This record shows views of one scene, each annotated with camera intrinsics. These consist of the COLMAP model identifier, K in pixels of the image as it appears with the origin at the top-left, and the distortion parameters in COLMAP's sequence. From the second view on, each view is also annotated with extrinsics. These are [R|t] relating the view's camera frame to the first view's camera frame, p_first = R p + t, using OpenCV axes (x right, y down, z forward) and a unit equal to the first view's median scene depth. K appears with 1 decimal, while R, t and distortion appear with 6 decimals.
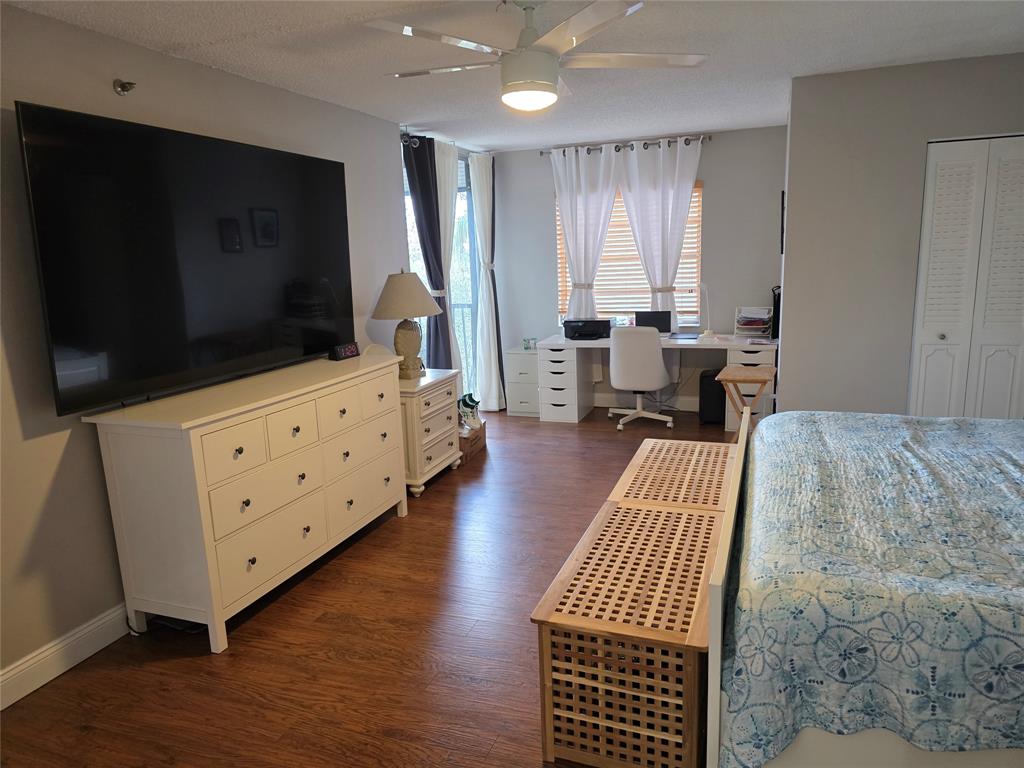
lens RADIAL K [[688.4, 0, 512.0], [0, 688.4, 384.0], [0, 0, 1]] dist [0.072561, 0.000830]
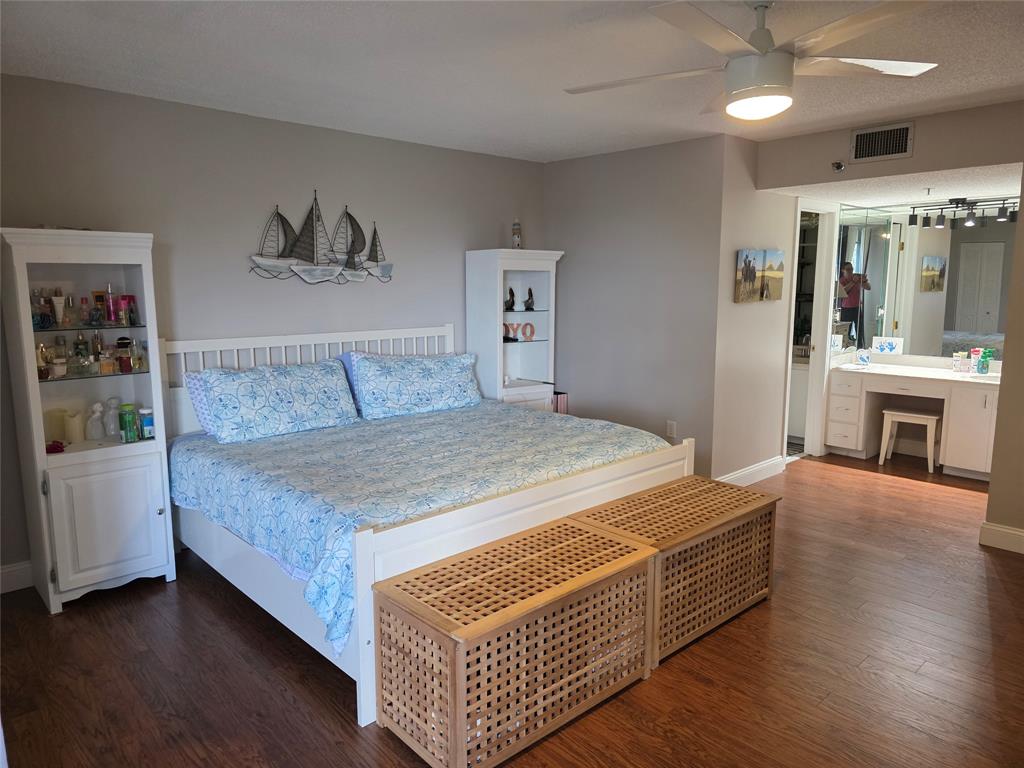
lens RADIAL K [[688.4, 0, 512.0], [0, 688.4, 384.0], [0, 0, 1]] dist [0.072561, 0.000830]
pose [[-0.894021, -0.030623, 0.446977, -0.090115], [0.118275, 0.946138, 0.301388, -0.337575], [-0.432131, 0.322314, -0.842245, 1.777108]]
